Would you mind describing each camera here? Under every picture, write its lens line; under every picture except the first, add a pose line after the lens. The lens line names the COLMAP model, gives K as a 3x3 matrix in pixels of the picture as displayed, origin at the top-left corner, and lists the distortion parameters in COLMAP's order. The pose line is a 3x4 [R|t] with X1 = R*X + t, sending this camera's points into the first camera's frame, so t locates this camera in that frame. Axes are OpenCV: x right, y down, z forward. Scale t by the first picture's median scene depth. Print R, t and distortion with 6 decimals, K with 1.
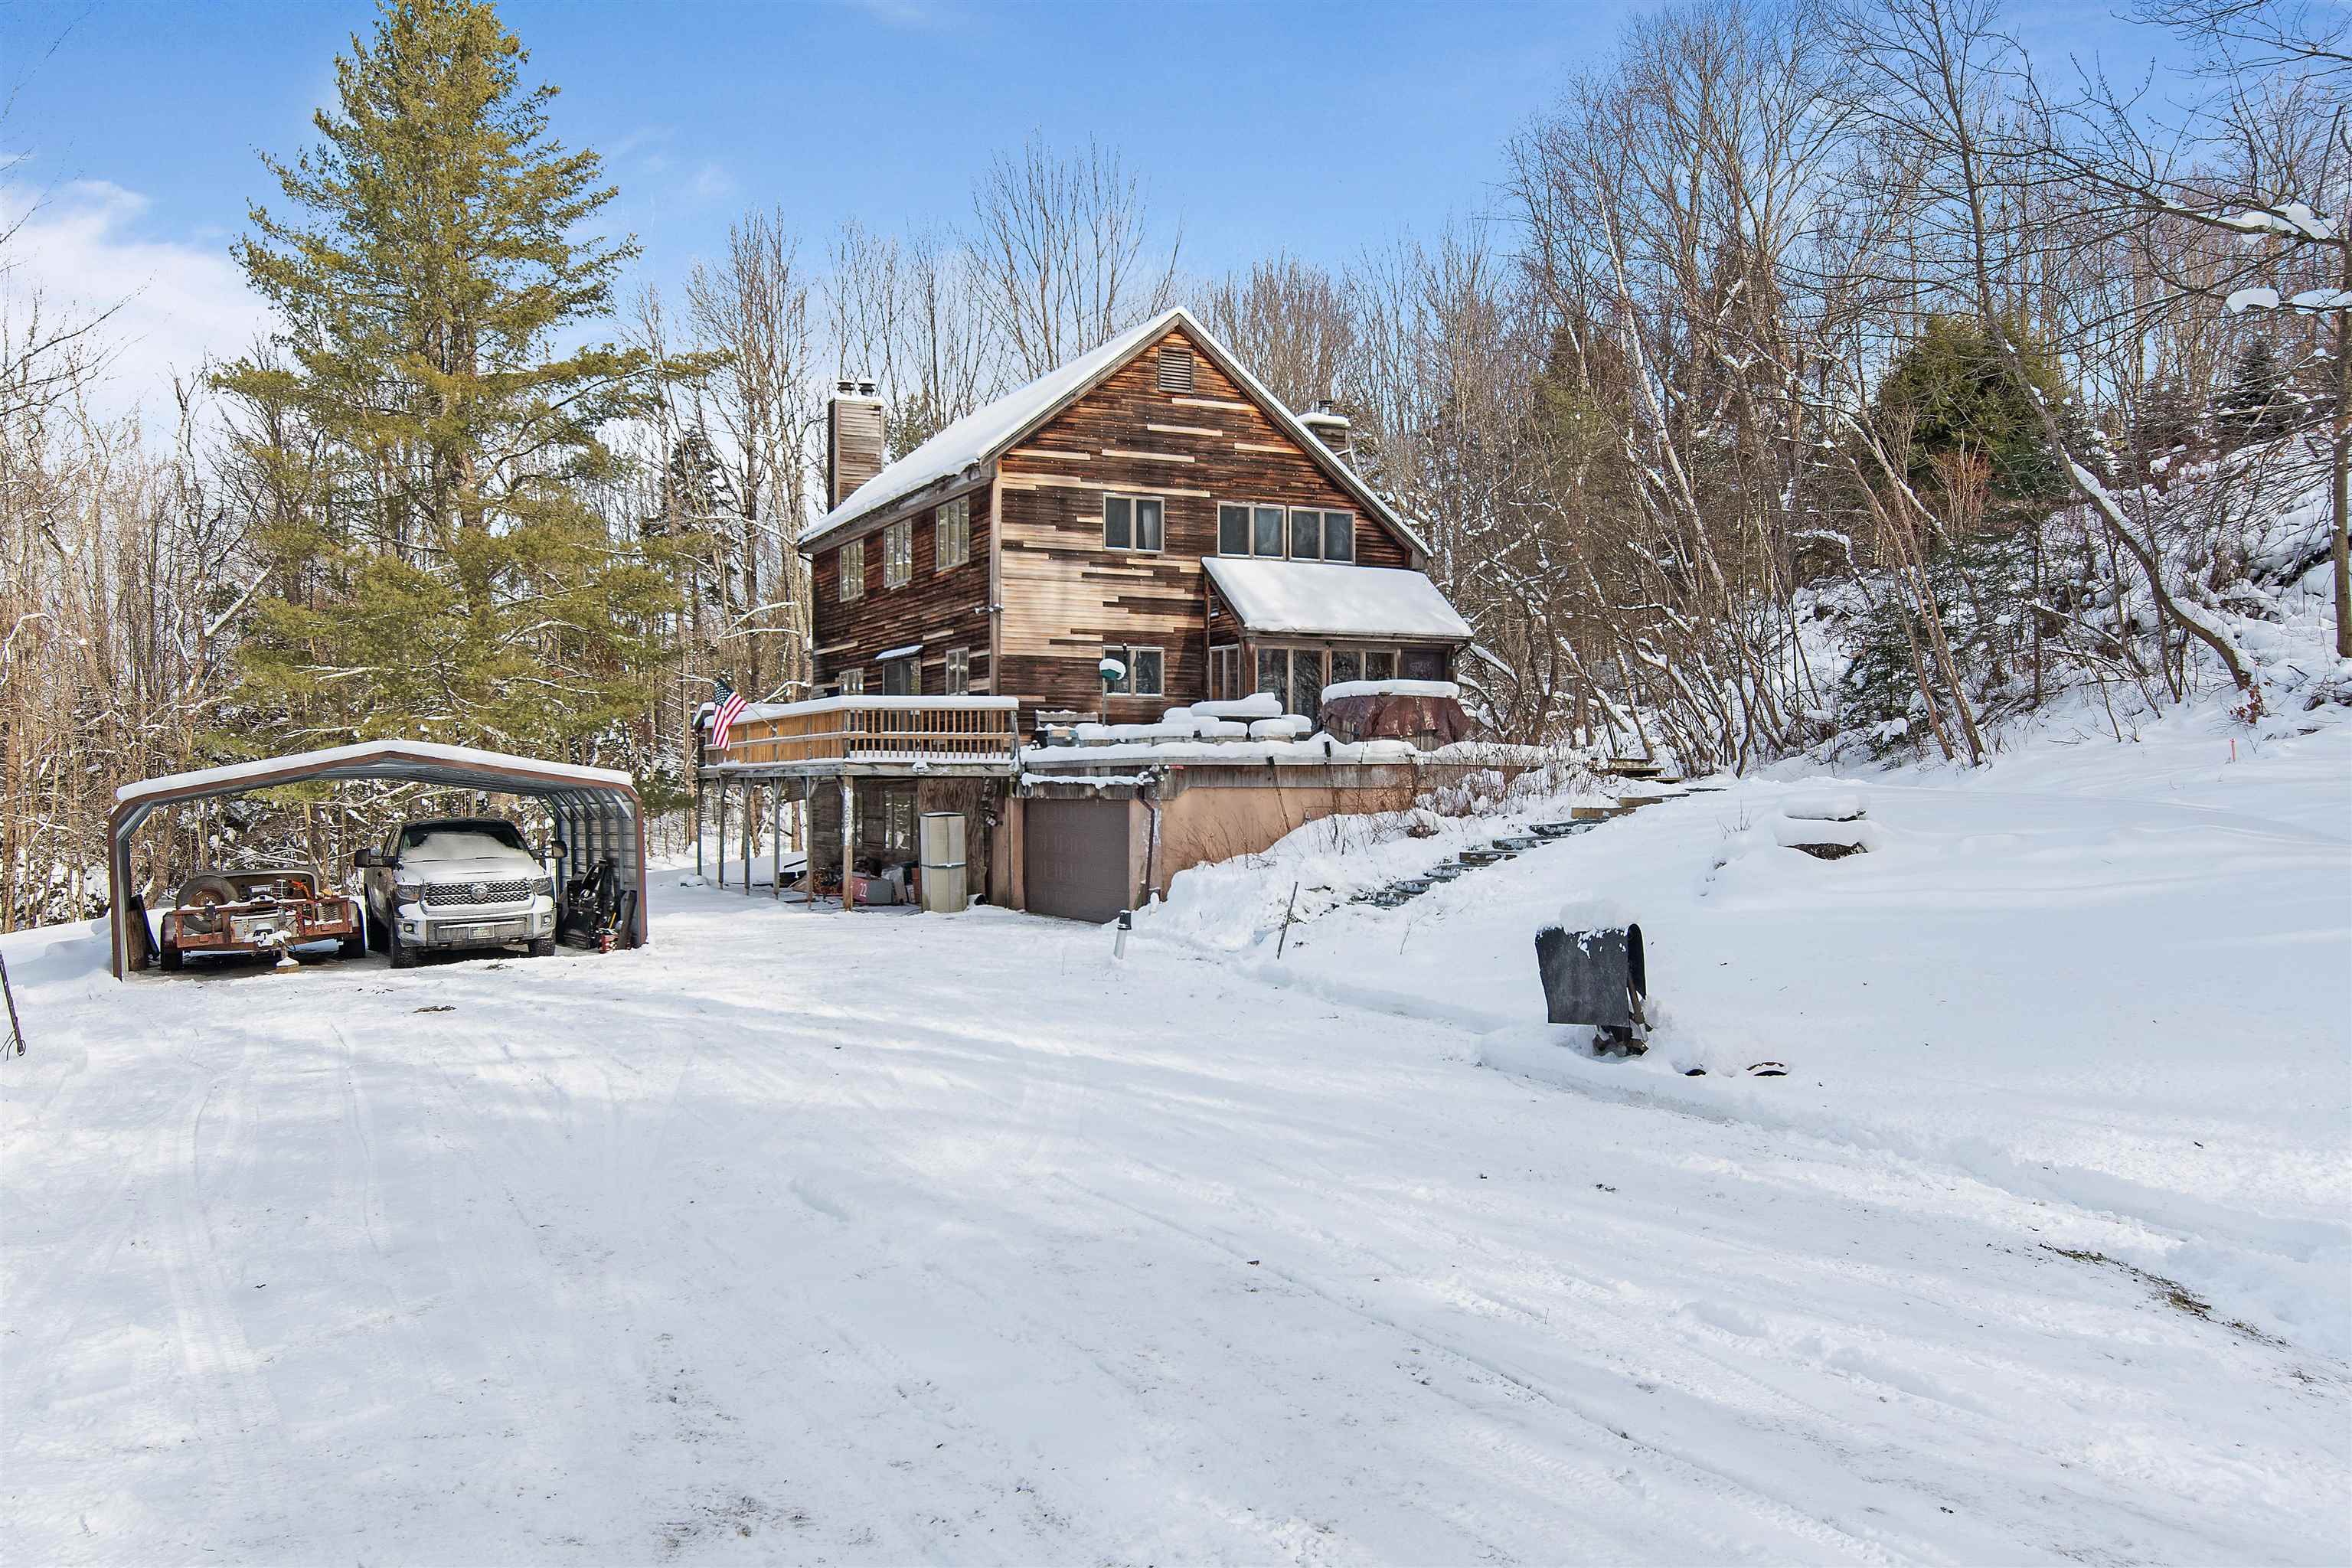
lens RADIAL K [[1992.0, 0, 1175.0], [0, 1992.0, 781.5], [0, 0, 1]] dist [-0.005725, 0.000150]
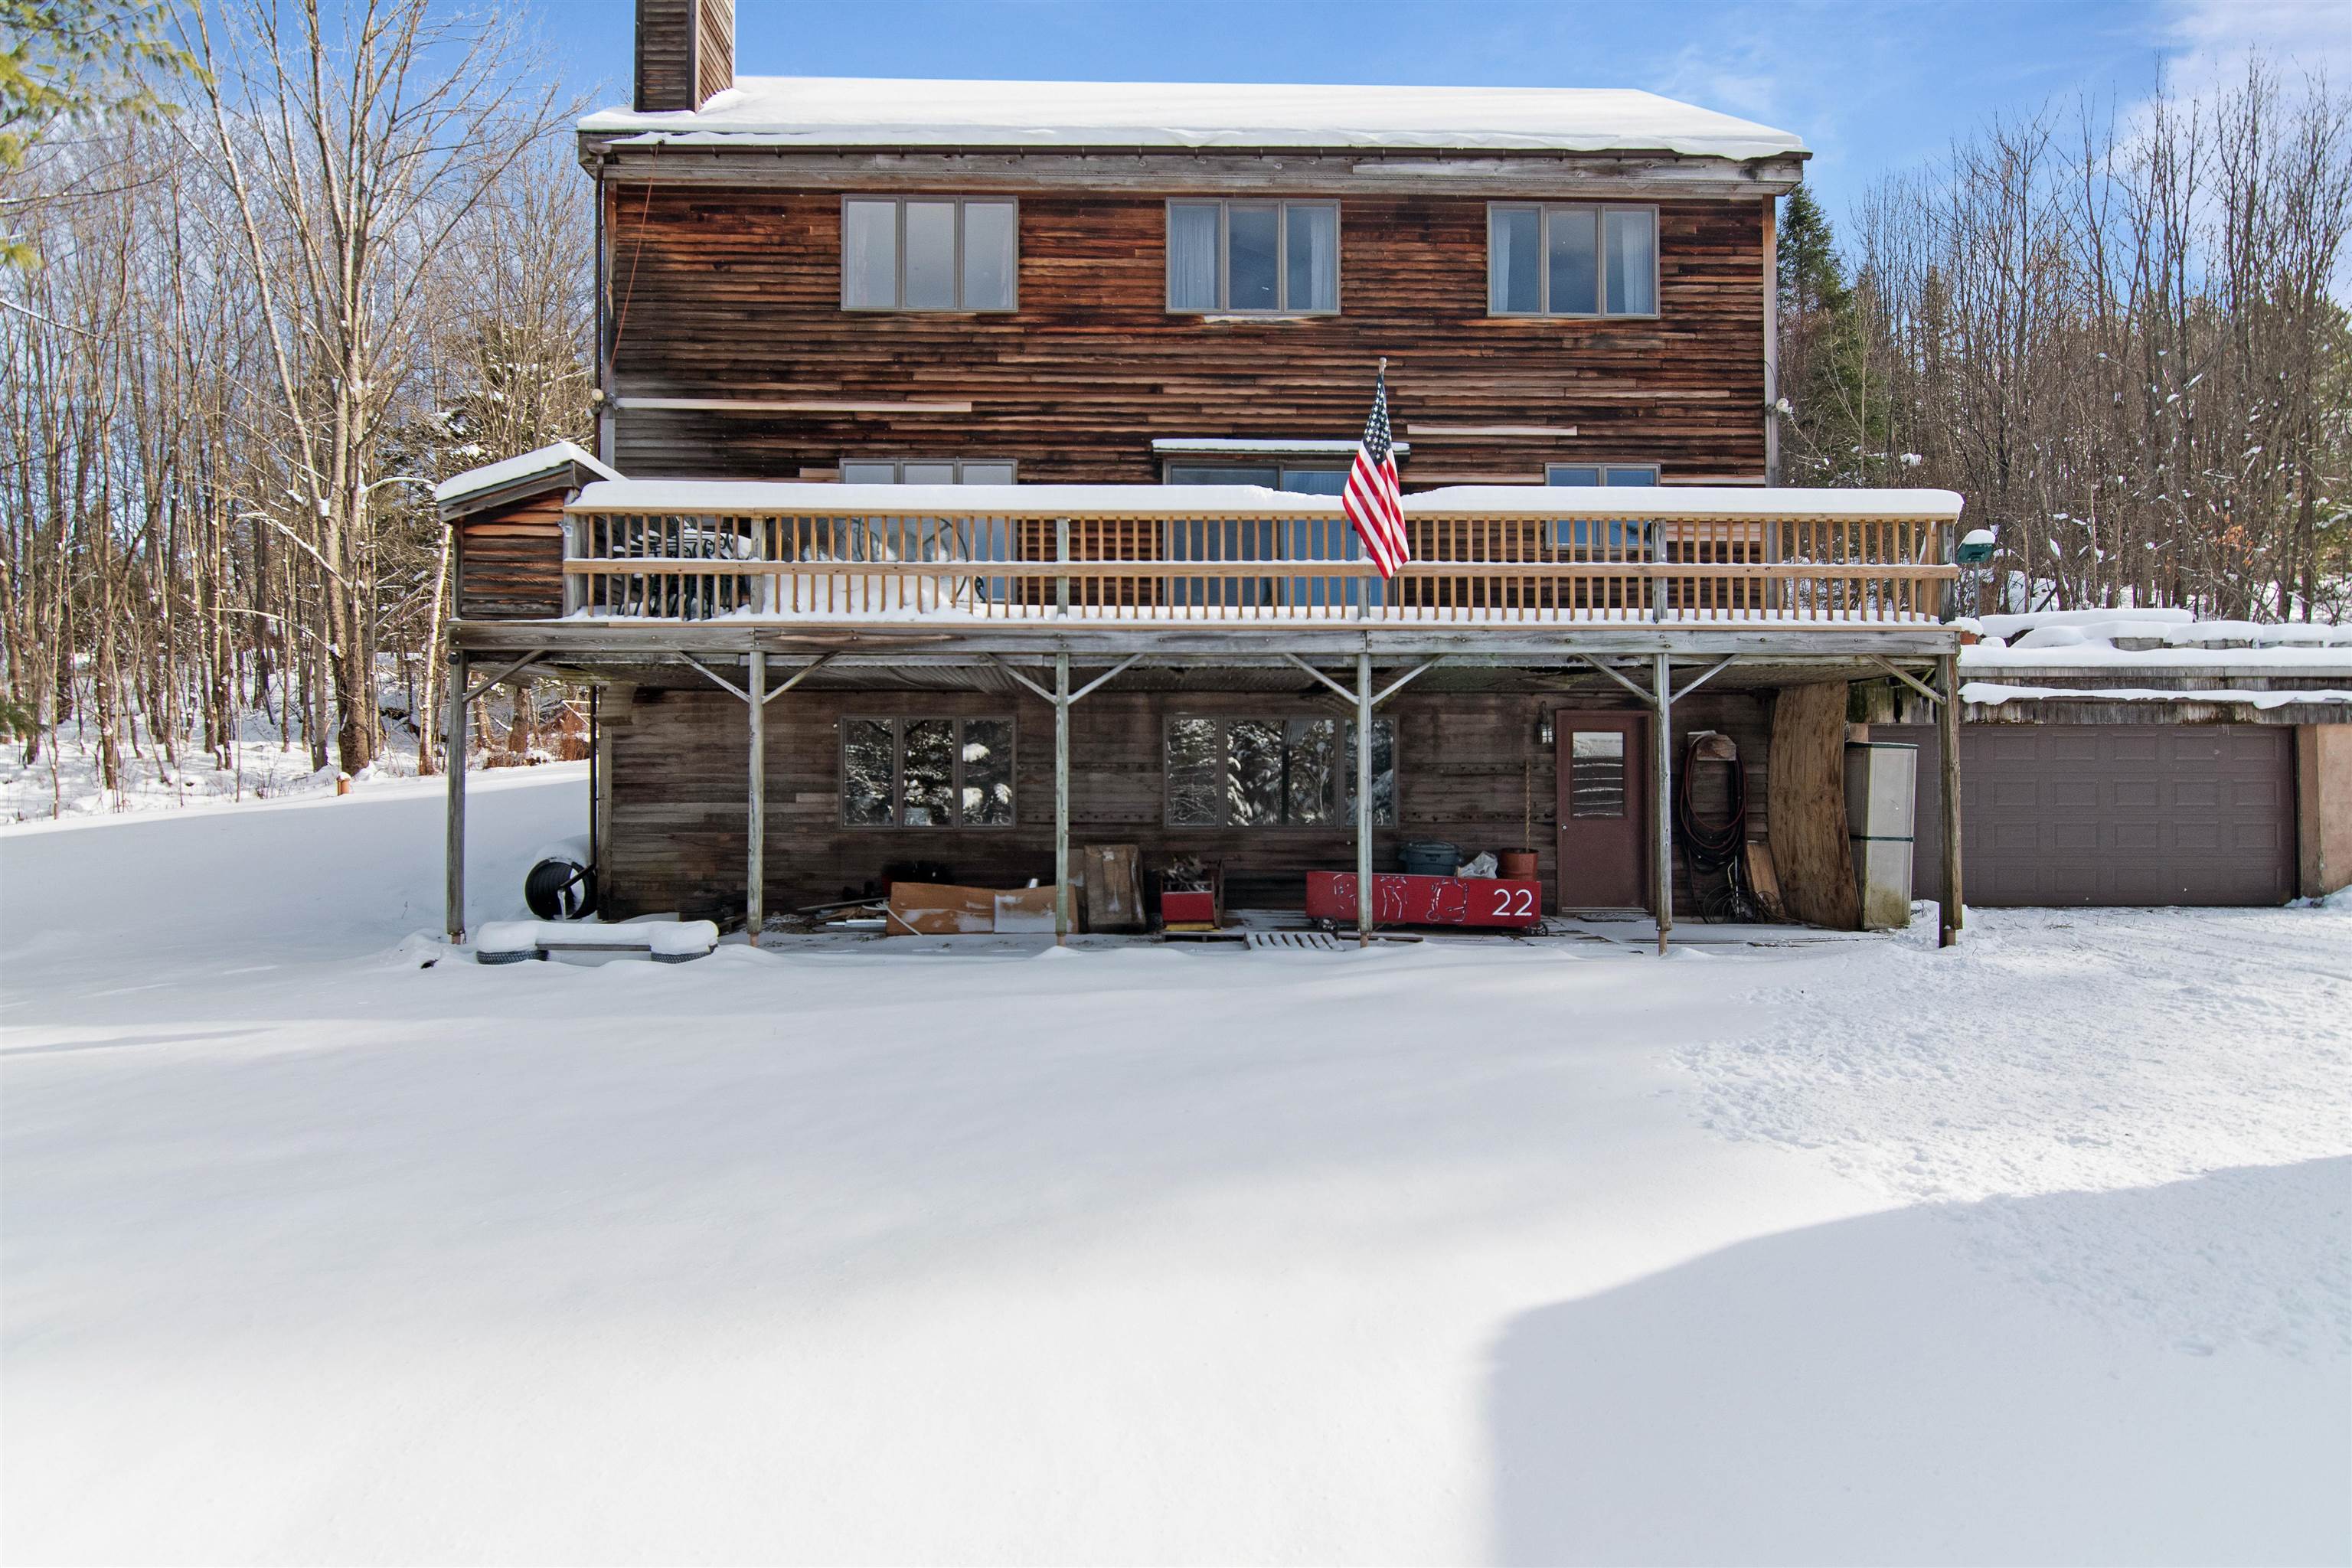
lens RADIAL K [[1136.4, 0, 1169.8], [0, 1136.4, 777.3], [0, 0, 1]] dist [-0.000821, 0.001150]
pose [[0.407154, -0.002271, 0.913357, -0.472044], [-0.004014, 0.999983, 0.004275, 0.023319], [-0.913351, -0.005407, 0.407138, 1.008631]]
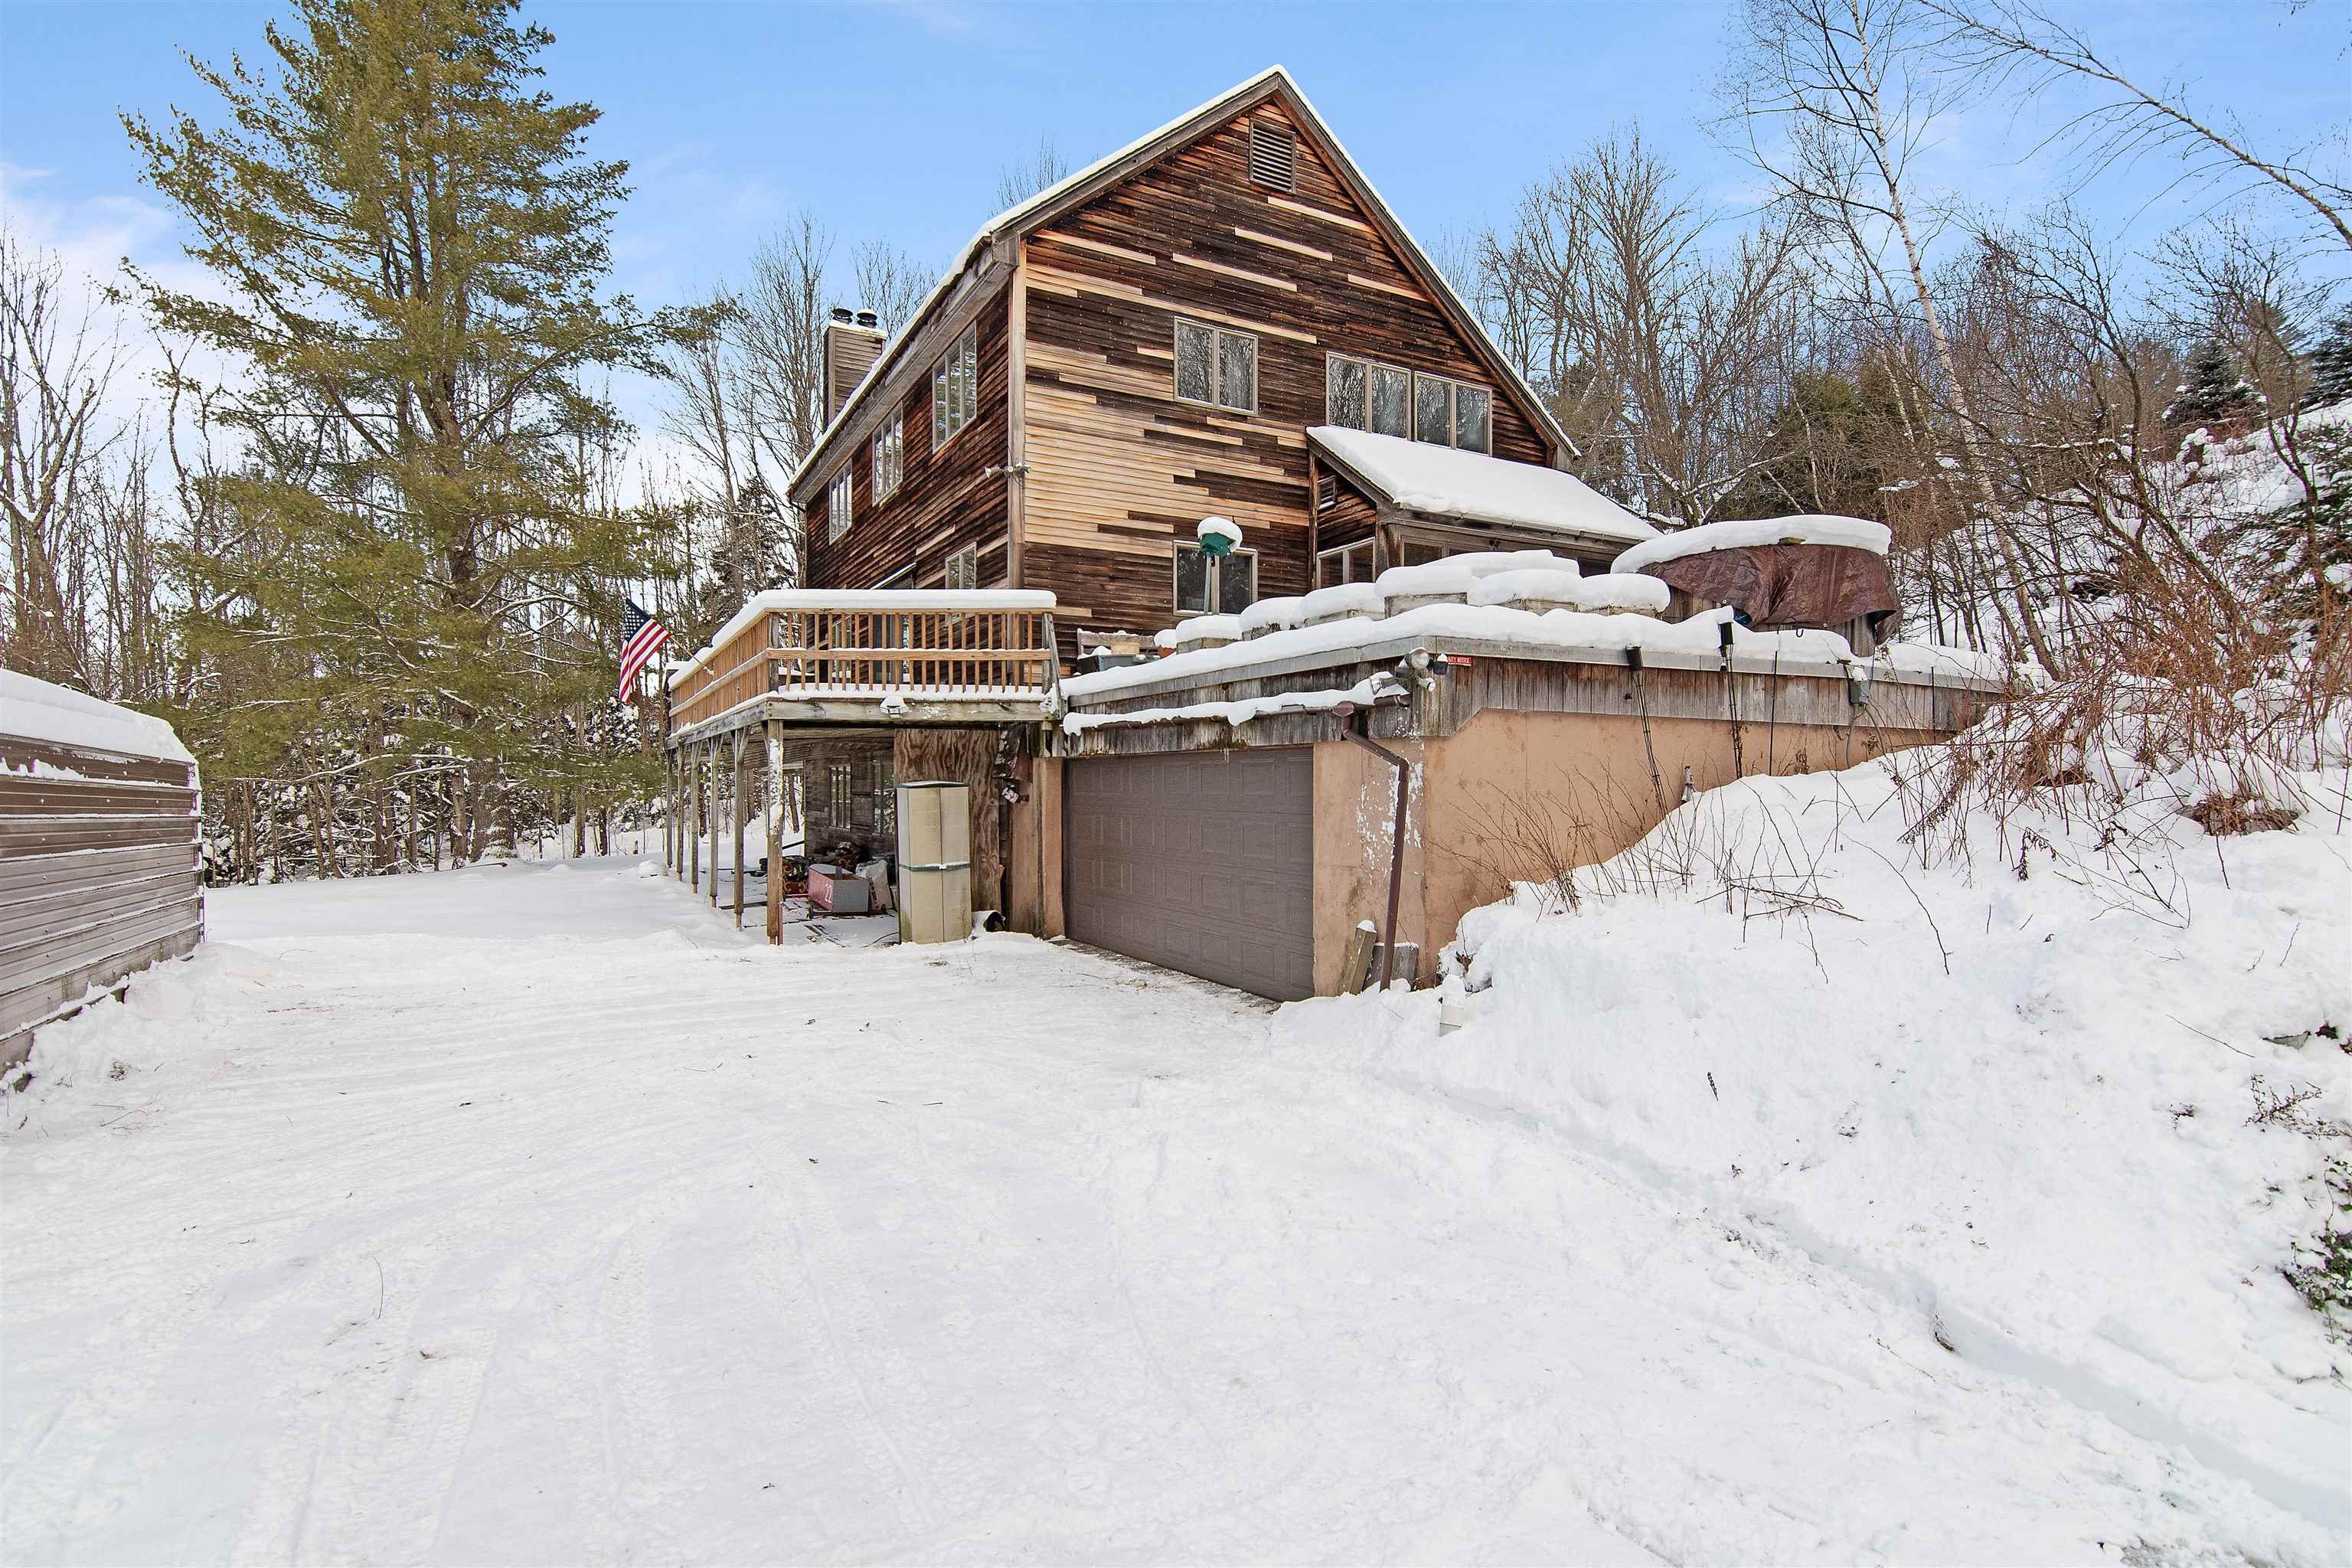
lens RADIAL K [[1147.8, 0, 1172.0], [0, 1147.8, 786.8], [0, 0, 1]] dist [0.001900, 0.000427]
pose [[0.998454, 0.000414, 0.055582, -0.059192], [-0.000673, 0.999989, 0.004641, 0.014984], [-0.055580, -0.004671, 0.998443, 0.611065]]
